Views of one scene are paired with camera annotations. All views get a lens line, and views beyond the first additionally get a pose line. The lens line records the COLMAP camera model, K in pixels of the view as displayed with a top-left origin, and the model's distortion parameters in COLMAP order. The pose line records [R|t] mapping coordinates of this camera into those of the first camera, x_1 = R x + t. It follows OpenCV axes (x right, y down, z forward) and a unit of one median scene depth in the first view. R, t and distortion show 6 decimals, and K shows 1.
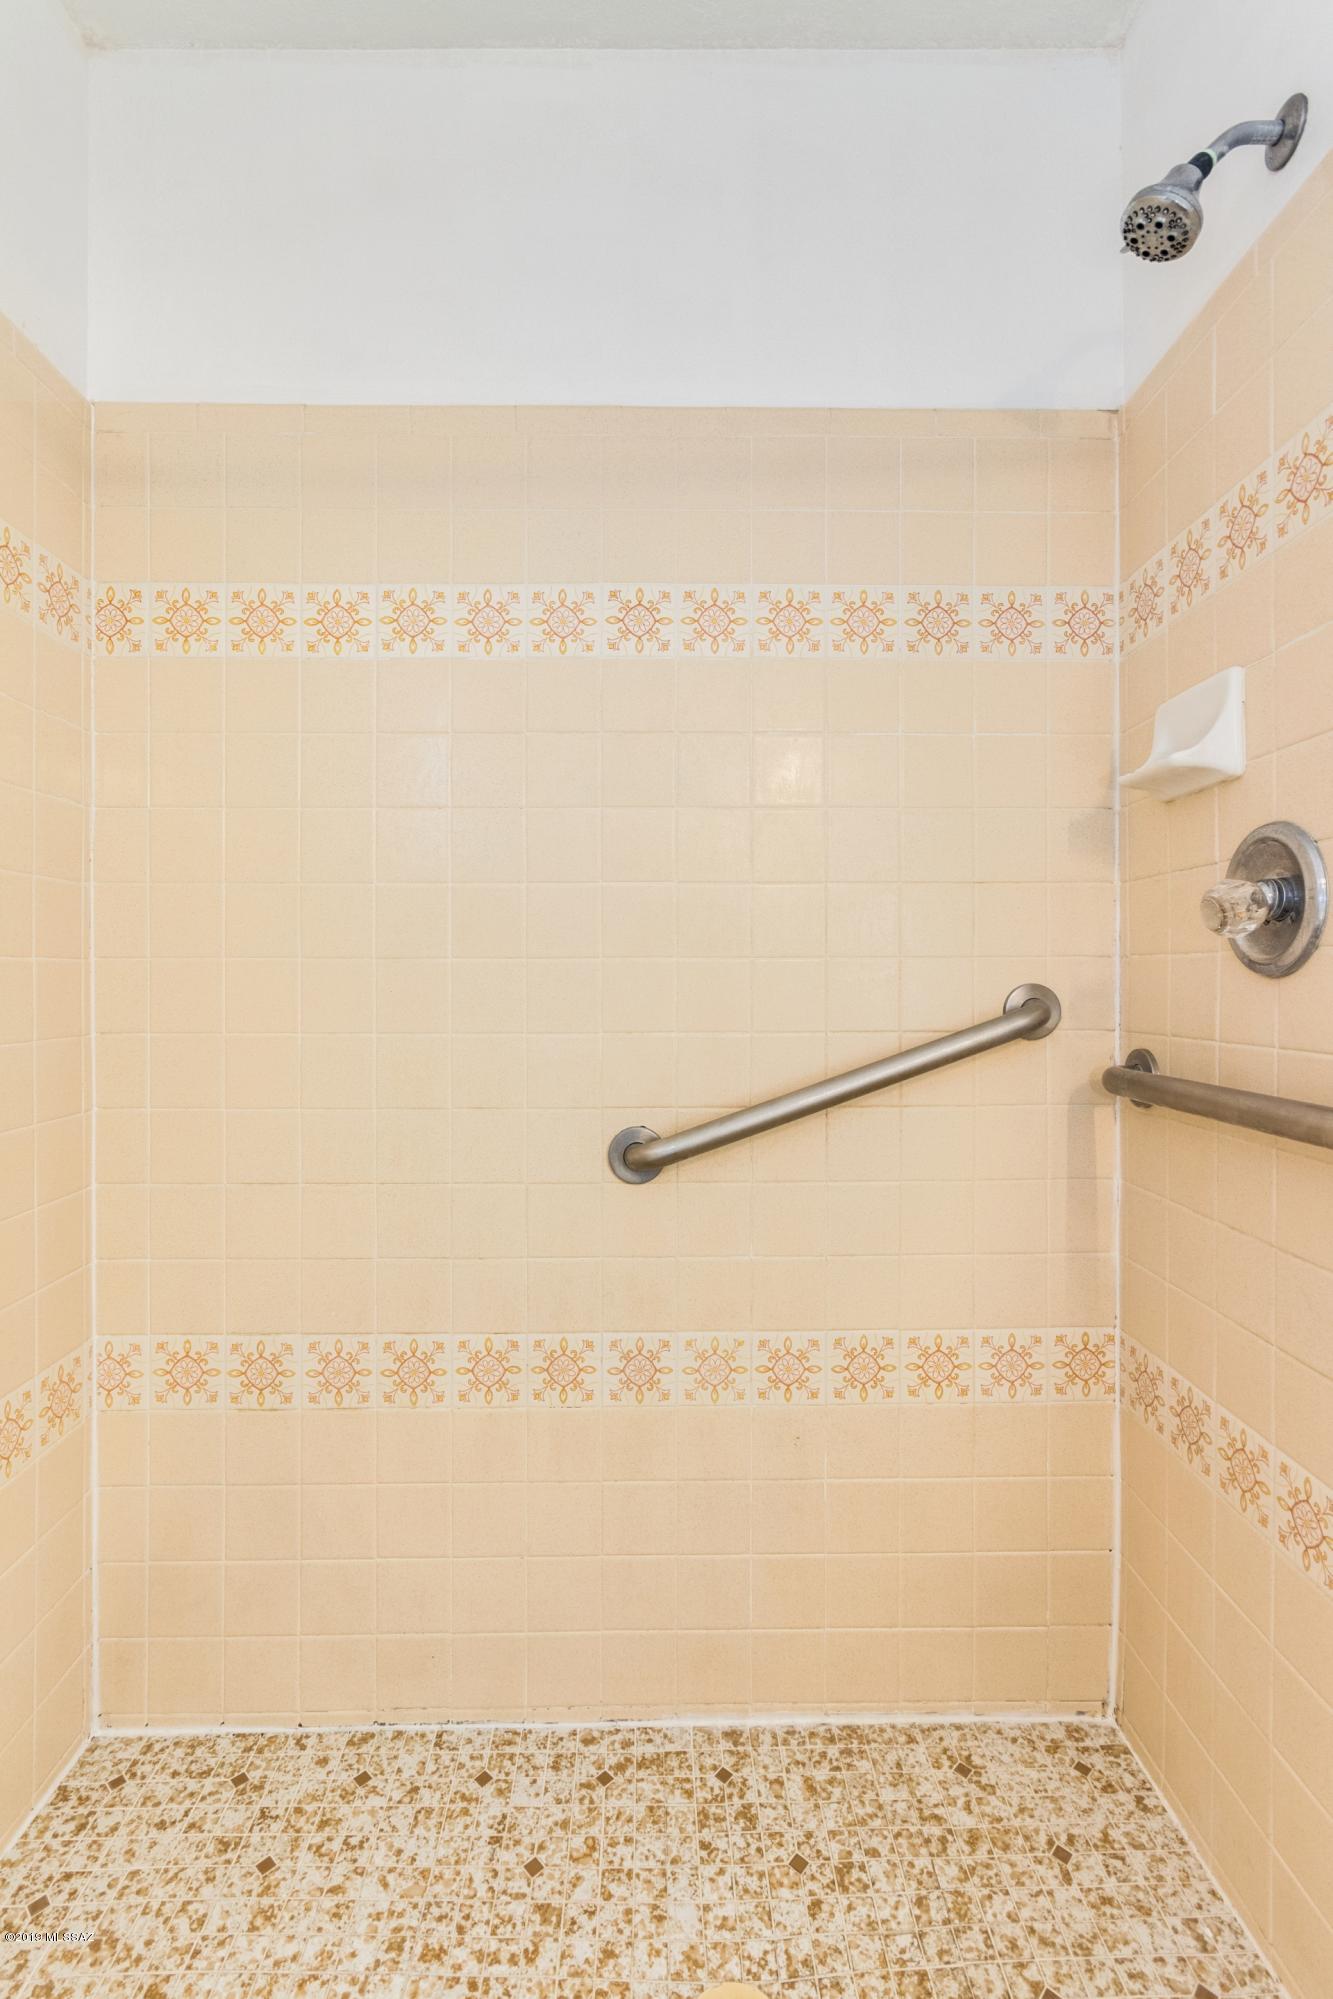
lens RADIAL K [[936.1, 0, 663.4], [0, 936.1, 989.1], [0, 0, 1]] dist [0.005642, 0.000395]
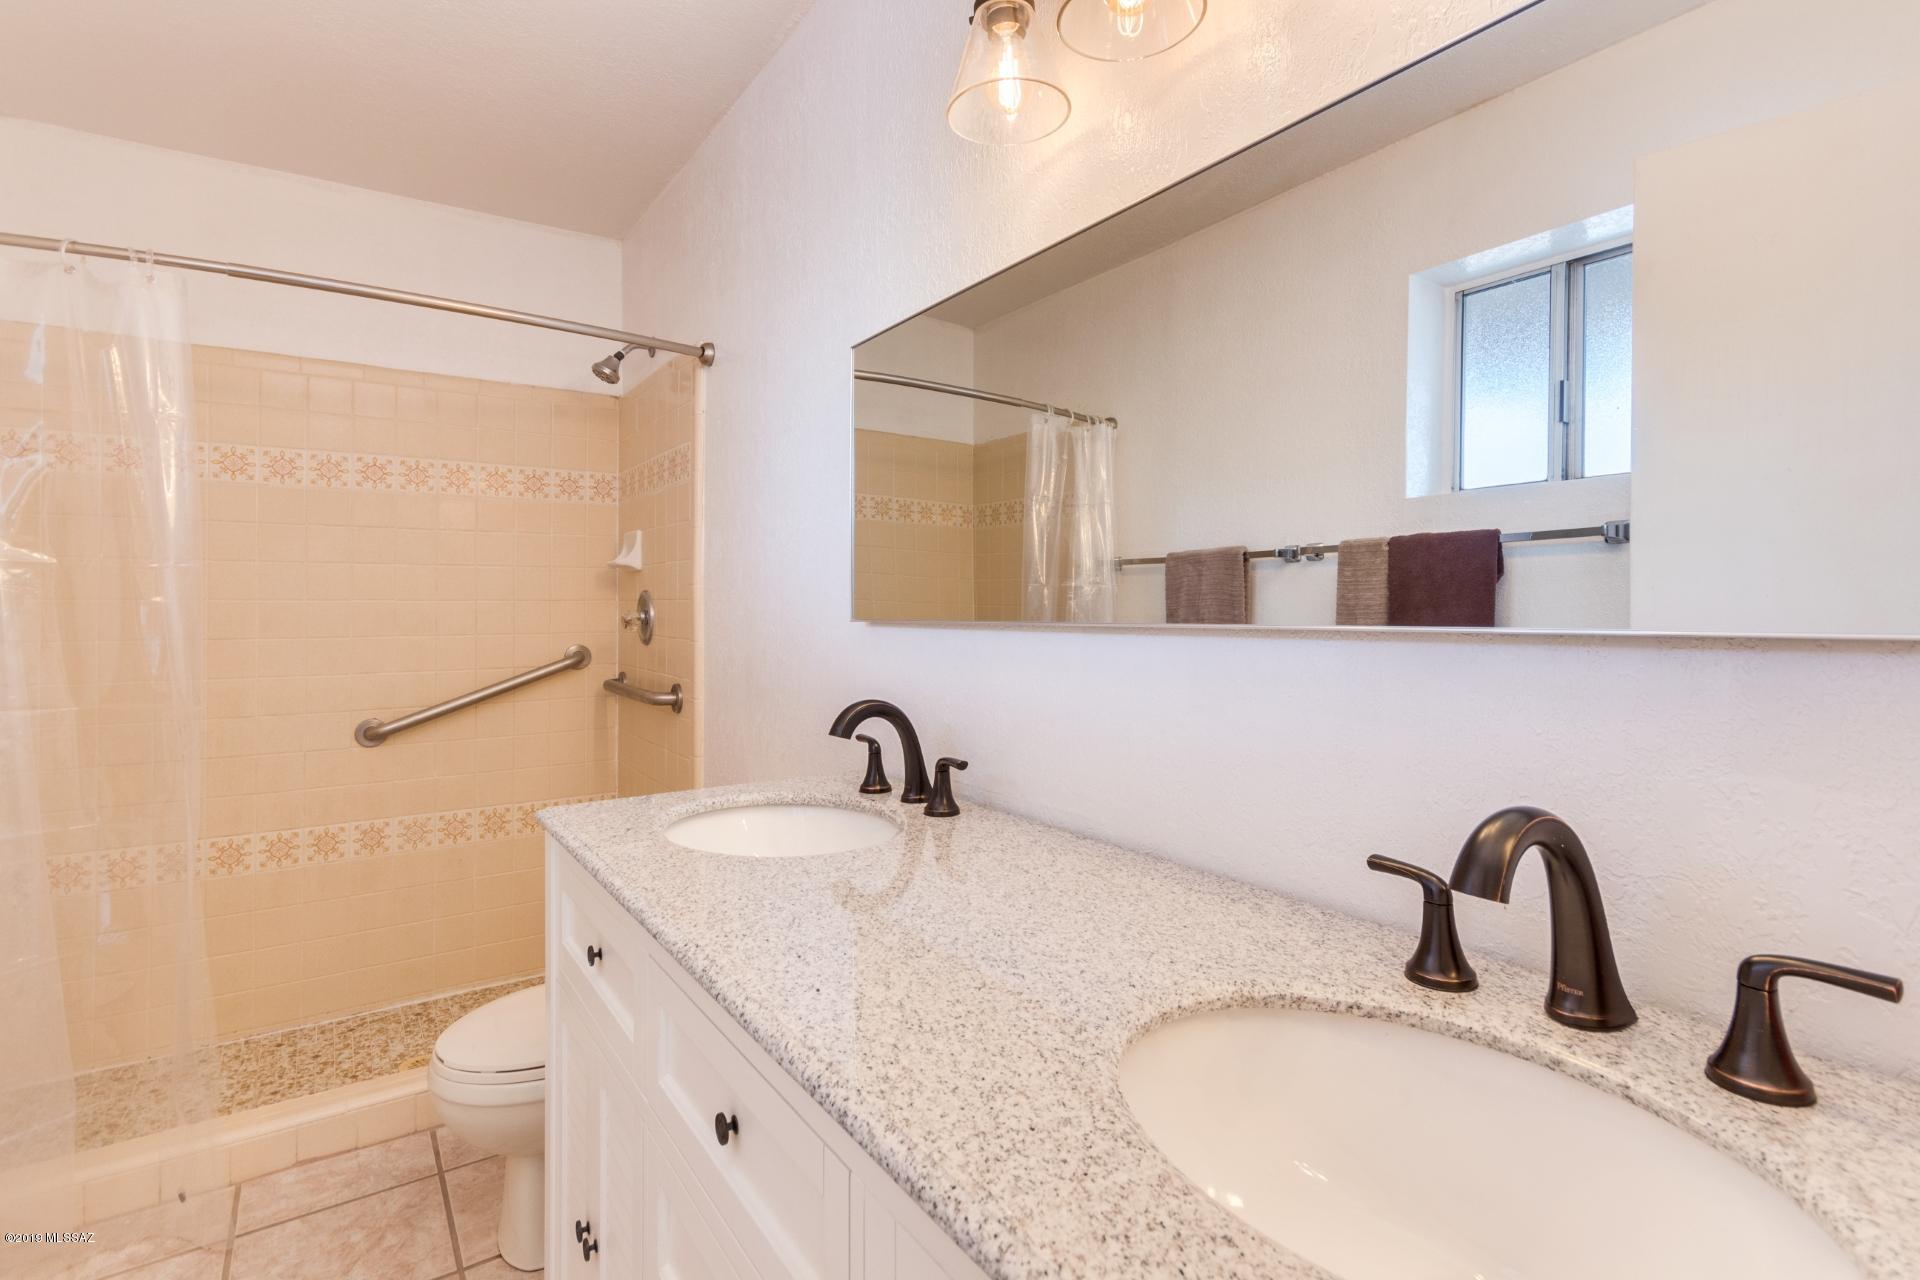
lens RADIAL K [[899.1, 0, 952.7], [0, 899.1, 600.8], [0, 0, 1]] dist [0.005642, 0.000395]
pose [[0.832441, 0.005676, 0.554085, -0.063610], [0.004452, 0.999847, -0.016930, -0.072827], [-0.554096, 0.016560, 0.832288, -1.349029]]
